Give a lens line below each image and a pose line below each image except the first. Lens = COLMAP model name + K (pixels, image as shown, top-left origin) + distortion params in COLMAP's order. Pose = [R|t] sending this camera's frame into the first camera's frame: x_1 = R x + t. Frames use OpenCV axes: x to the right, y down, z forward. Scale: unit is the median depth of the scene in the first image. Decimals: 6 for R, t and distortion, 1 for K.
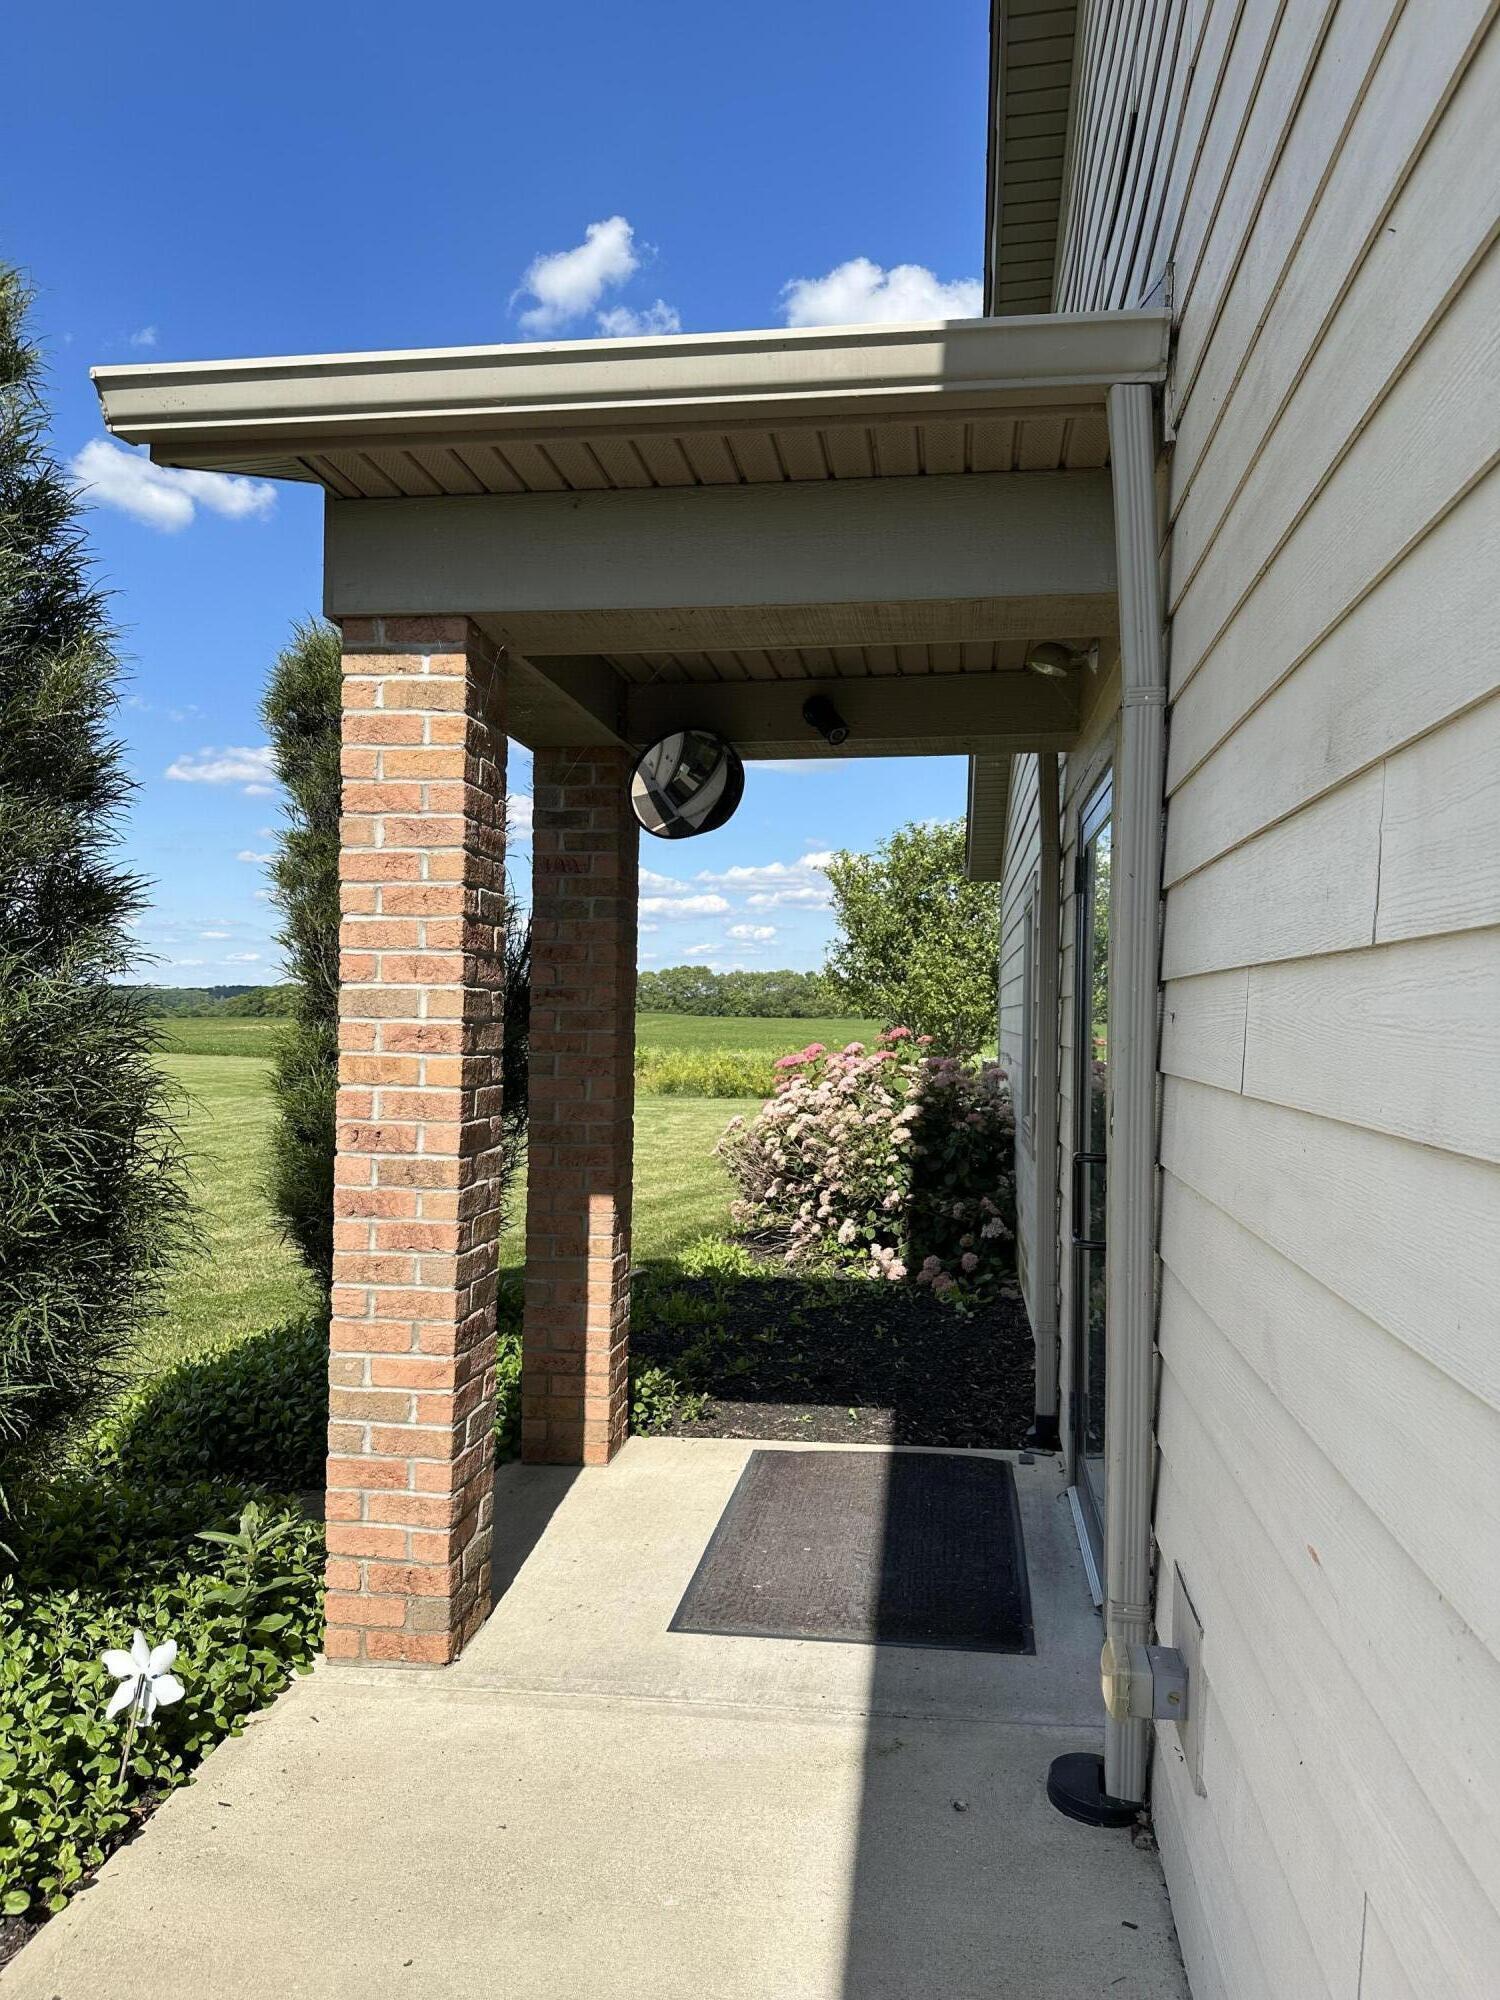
lens RADIAL K [[1466.6, 0, 733.8], [0, 1466.6, 1000.5], [0, 0, 1]] dist [0.046754, -0.092197]
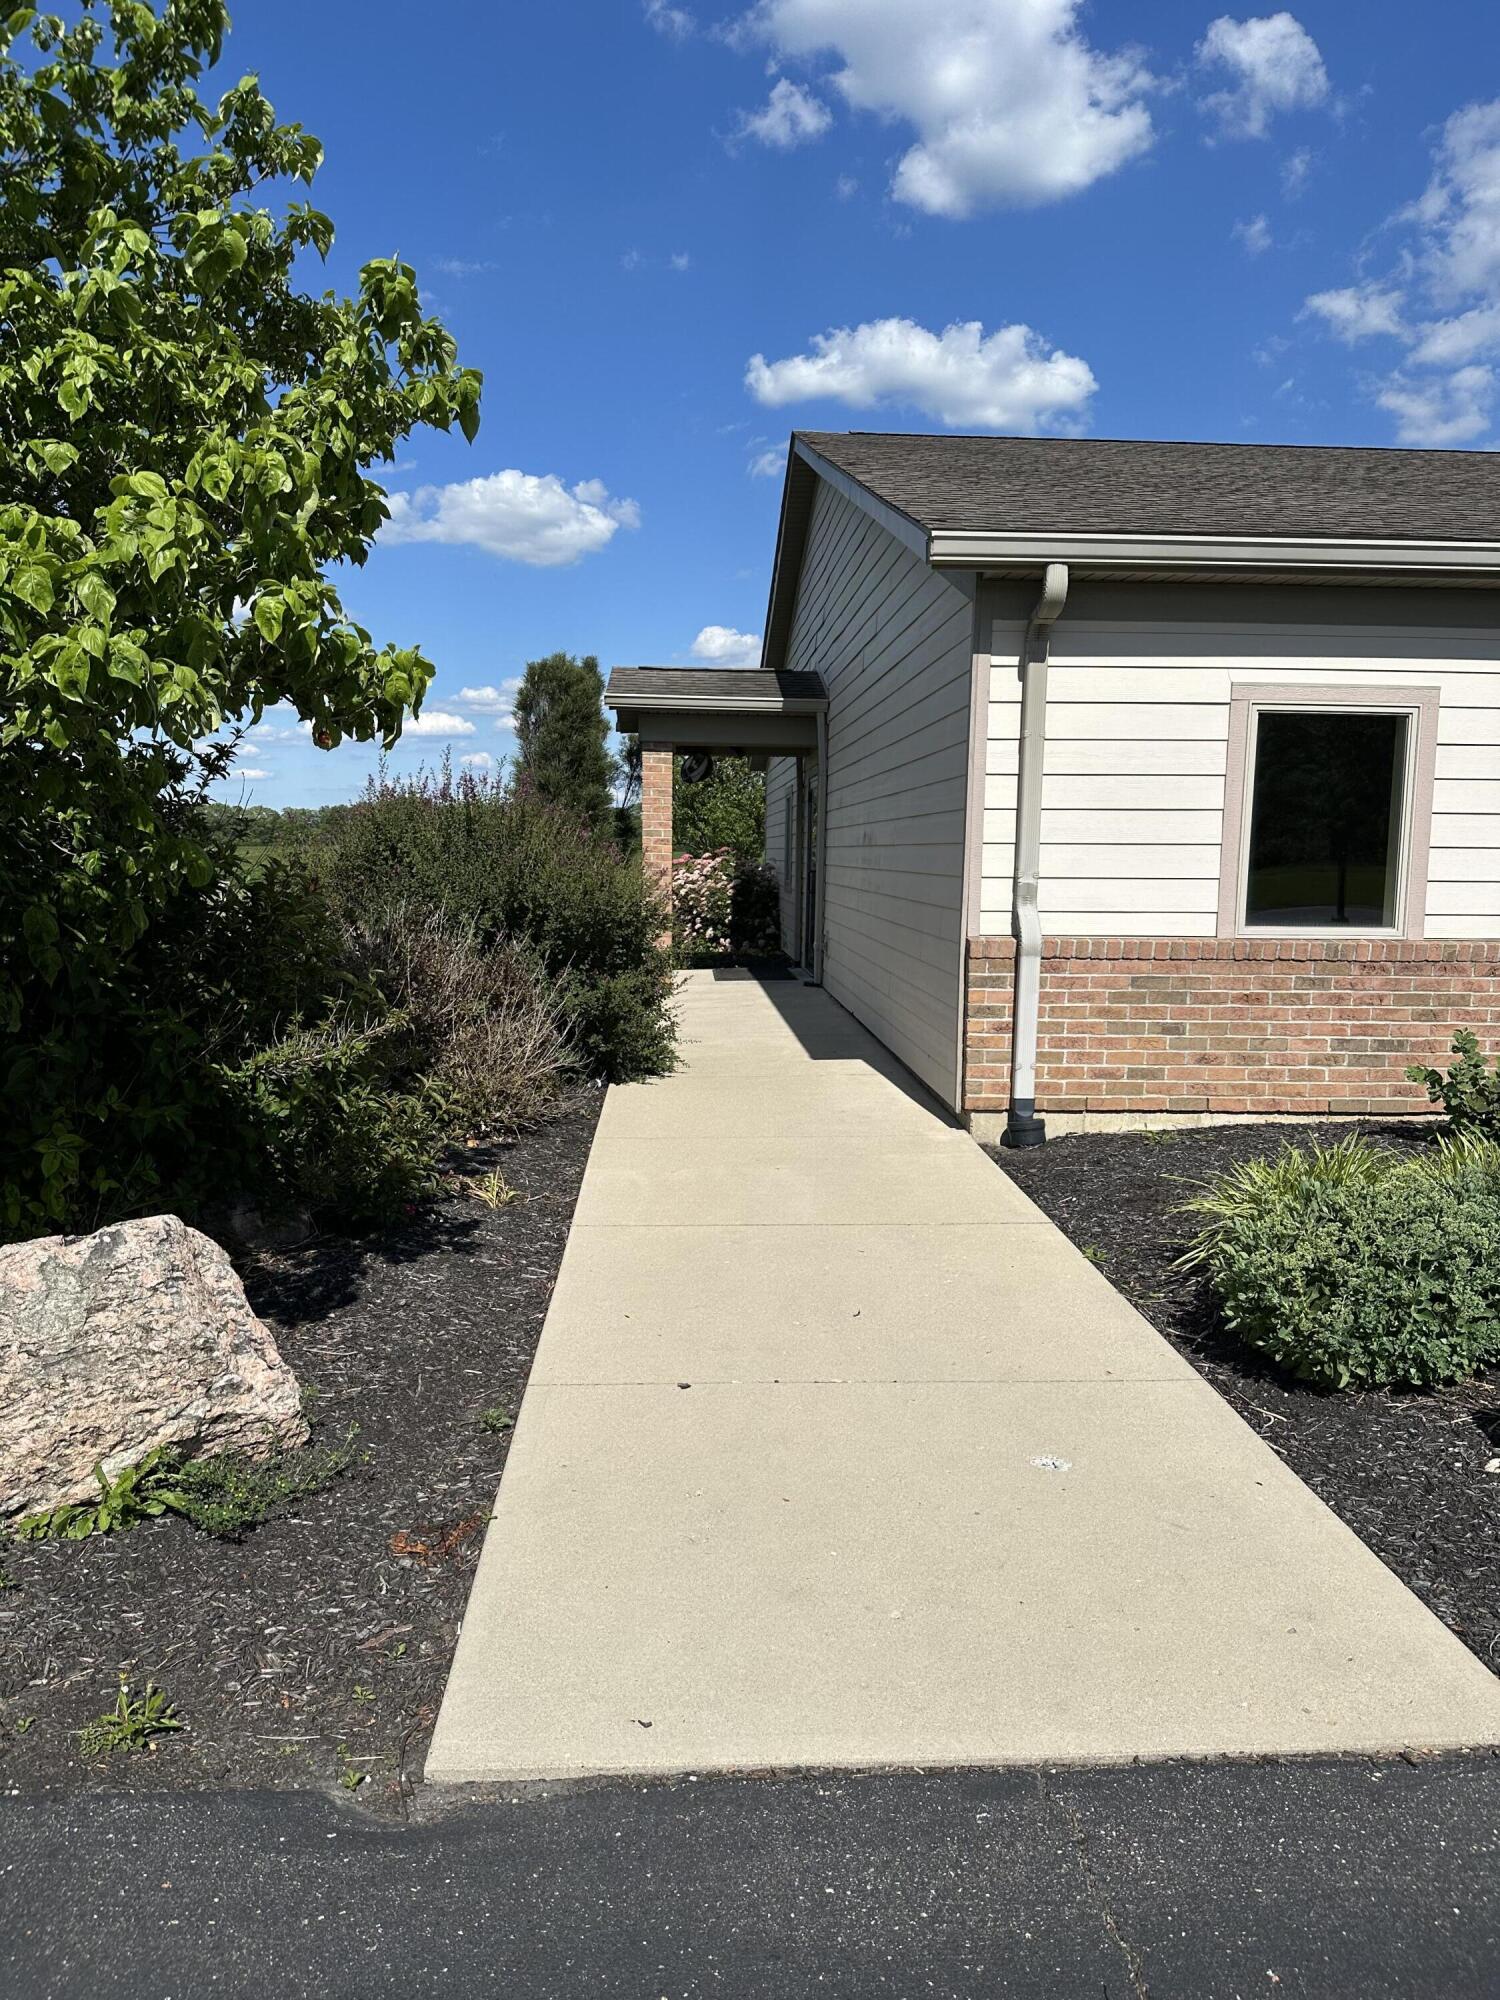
lens RADIAL K [[1466.6, 0, 756.3], [0, 1466.6, 1011.0], [0, 0, 1]] dist [0.046754, -0.092197]
pose [[0.979288, -0.021512, 0.201328, -0.321015], [-0.002490, 0.992985, 0.118213, 0.004167], [-0.202459, -0.116266, 0.972364, -1.293175]]
